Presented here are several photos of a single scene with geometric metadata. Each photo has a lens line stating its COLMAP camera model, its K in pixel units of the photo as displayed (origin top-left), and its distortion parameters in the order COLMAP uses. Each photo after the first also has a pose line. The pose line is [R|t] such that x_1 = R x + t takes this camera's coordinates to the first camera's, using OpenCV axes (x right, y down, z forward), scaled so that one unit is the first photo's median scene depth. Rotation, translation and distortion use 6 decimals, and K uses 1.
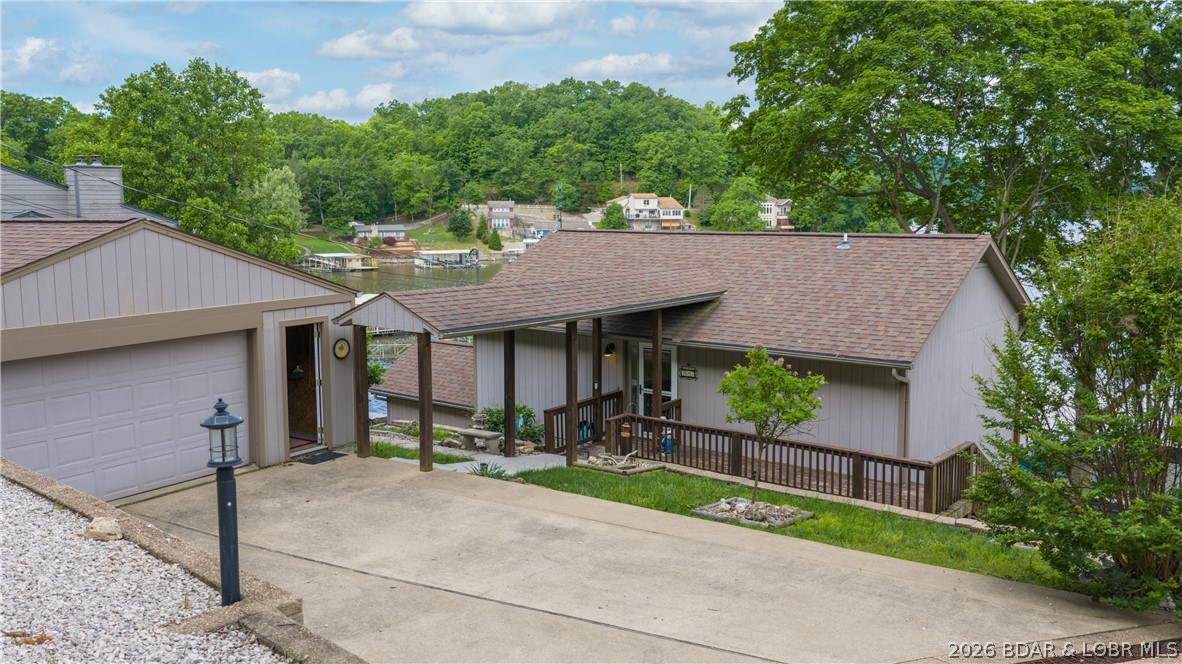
lens RADIAL K [[971.5, 0, 591.0], [0, 971.5, 332.0], [0, 0, 1]] dist [0.030920, -0.070899]
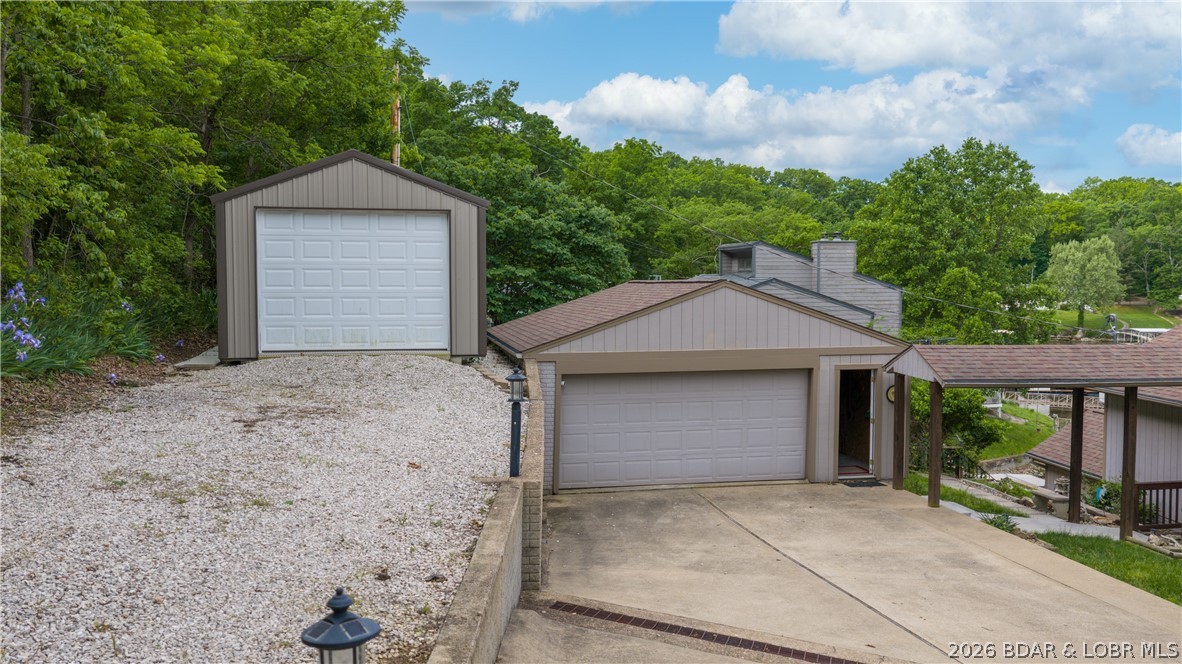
lens RADIAL K [[971.5, 0, 591.0], [0, 971.5, 332.0], [0, 0, 1]] dist [0.030920, -0.070899]
pose [[0.692924, 0.039393, -0.719933, 0.229637], [-0.091743, 0.995207, -0.033846, 0.011882], [0.715150, 0.089502, 0.693217, -0.041996]]
